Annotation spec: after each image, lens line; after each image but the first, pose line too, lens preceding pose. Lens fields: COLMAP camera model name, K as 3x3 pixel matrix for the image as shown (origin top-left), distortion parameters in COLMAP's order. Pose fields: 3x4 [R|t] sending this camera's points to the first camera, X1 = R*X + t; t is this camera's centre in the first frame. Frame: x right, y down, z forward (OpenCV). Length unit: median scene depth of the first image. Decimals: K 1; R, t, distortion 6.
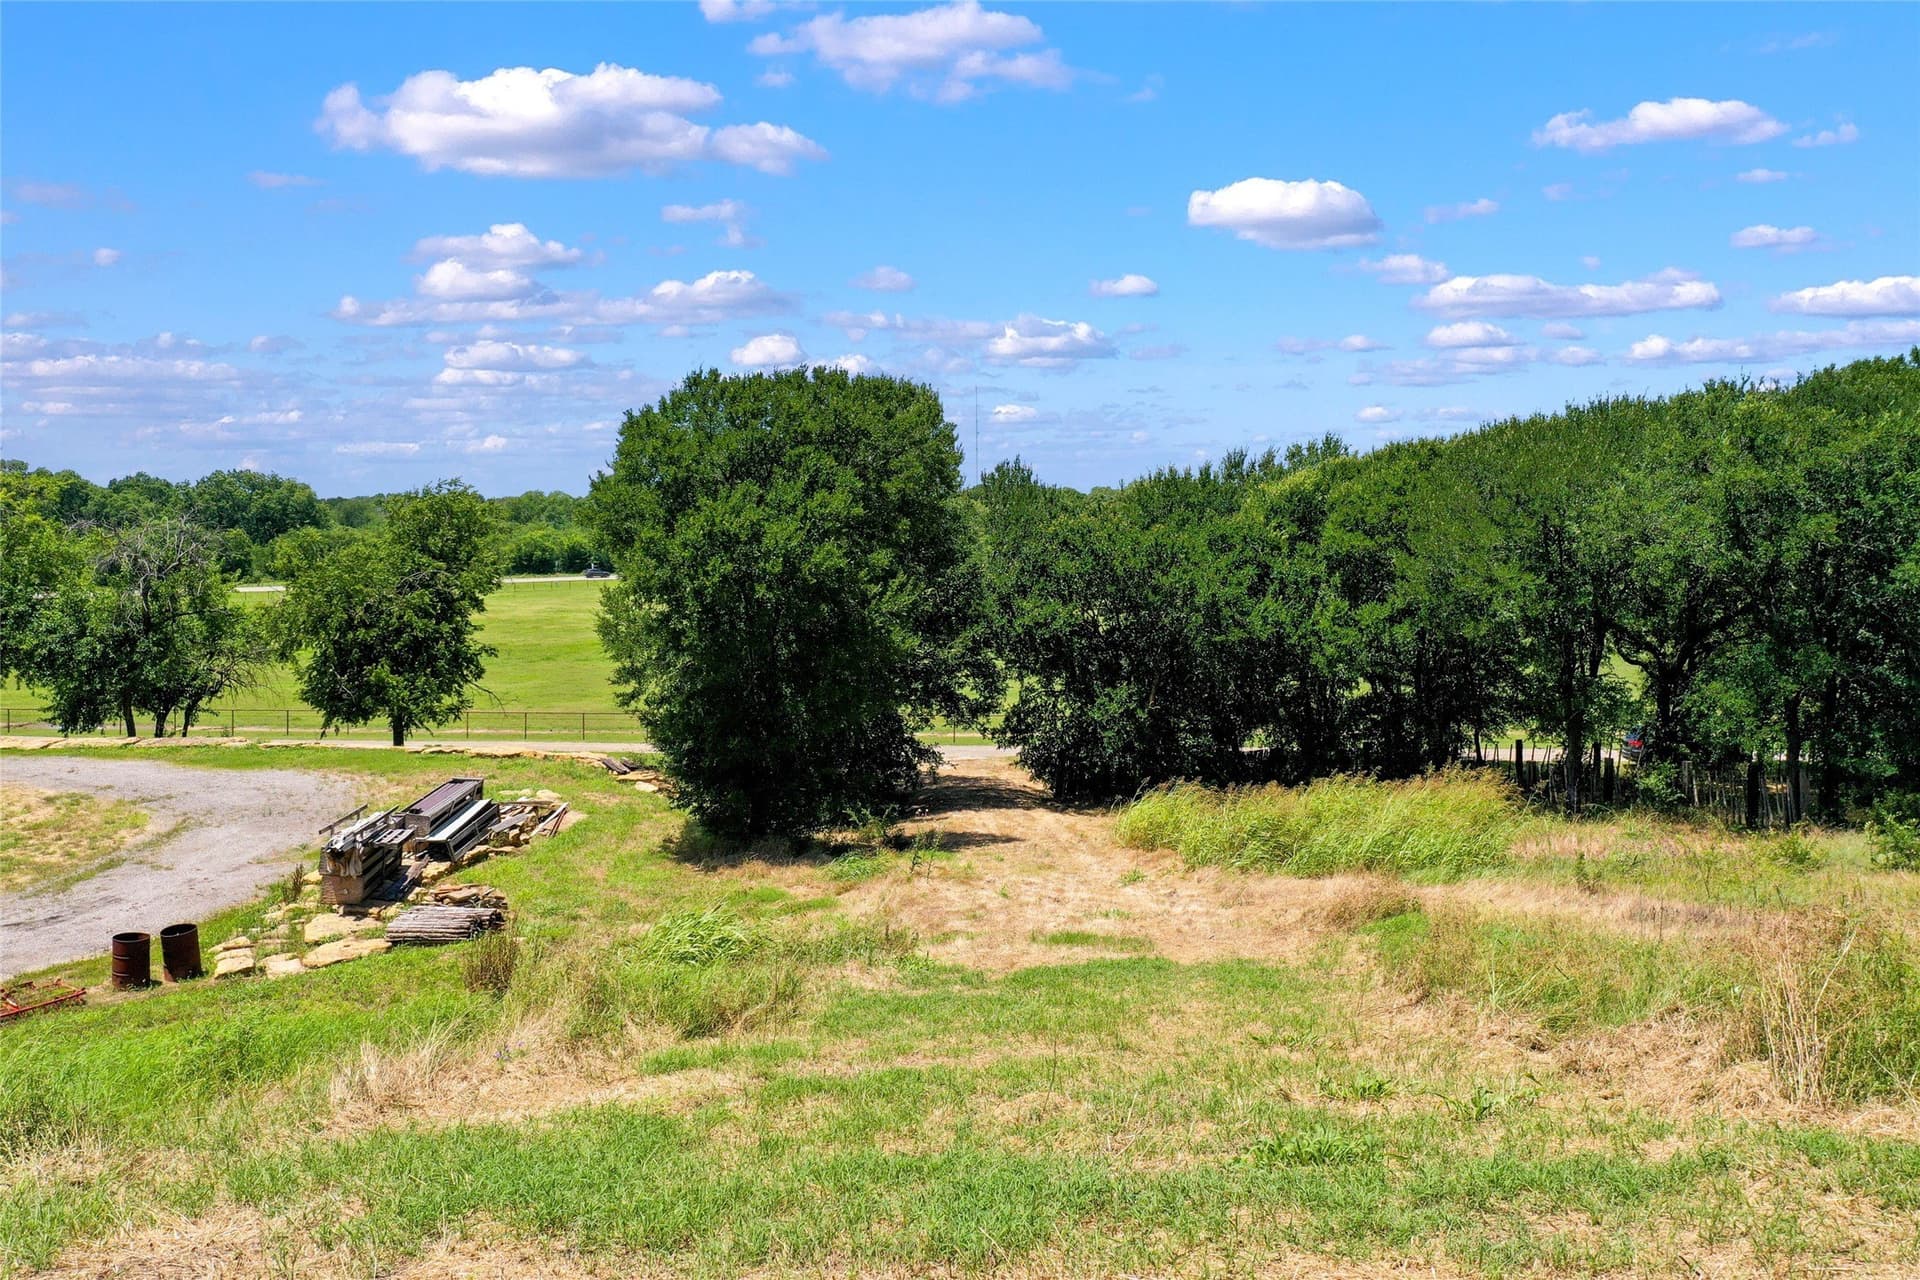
lens RADIAL K [[1521.0, 0, 960.0], [0, 1521.0, 640.0], [0, 0, 1]] dist [0.004132, 0.001130]
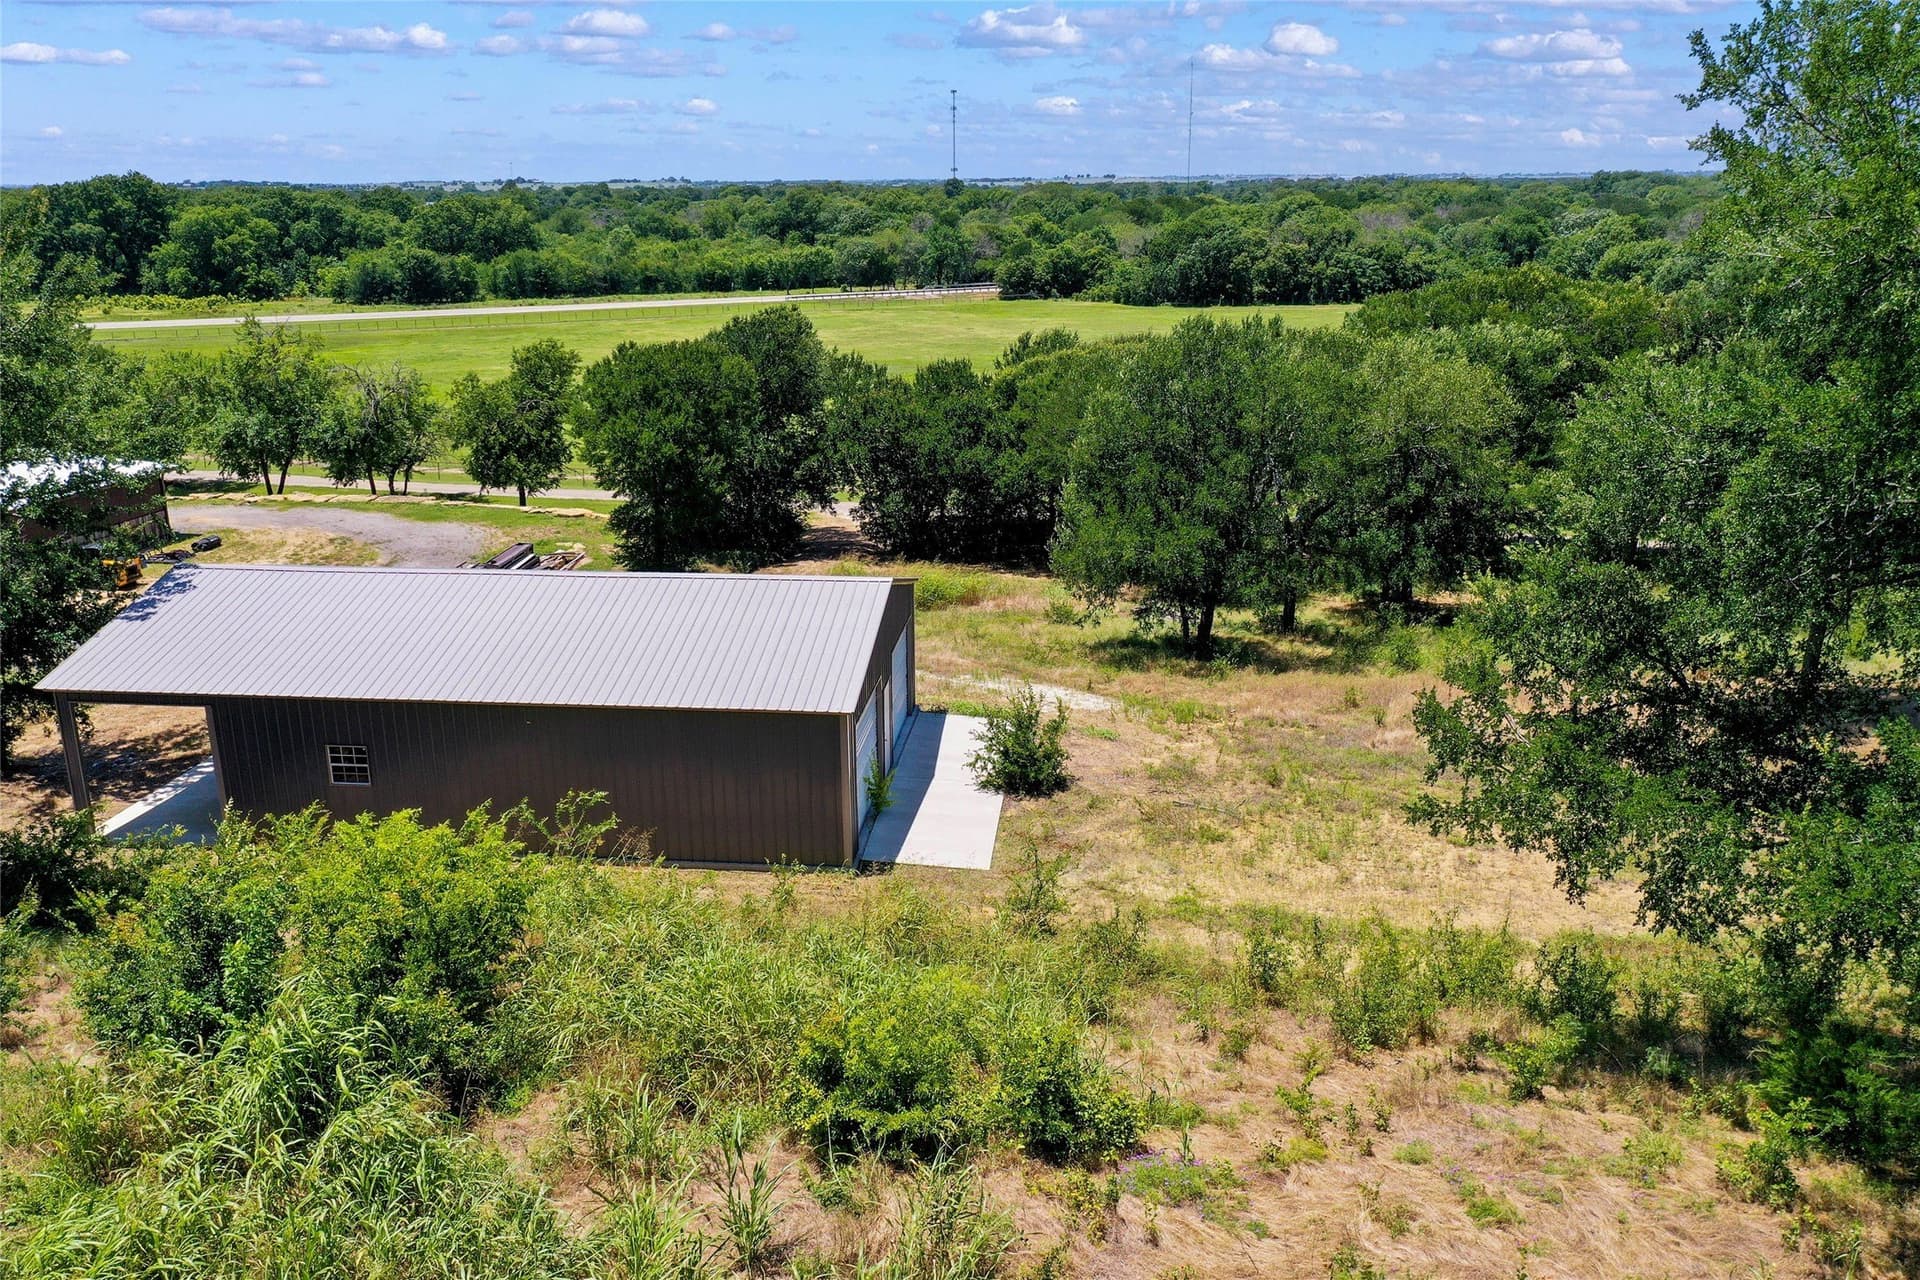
lens RADIAL K [[1521.0, 0, 960.0], [0, 1521.0, 640.0], [0, 0, 1]] dist [0.004132, 0.001130]
pose [[0.989031, 0.042891, -0.141346, 0.355437], [-0.013169, 0.978707, 0.204840, -0.134706], [0.147122, -0.200732, 0.968536, -0.590049]]
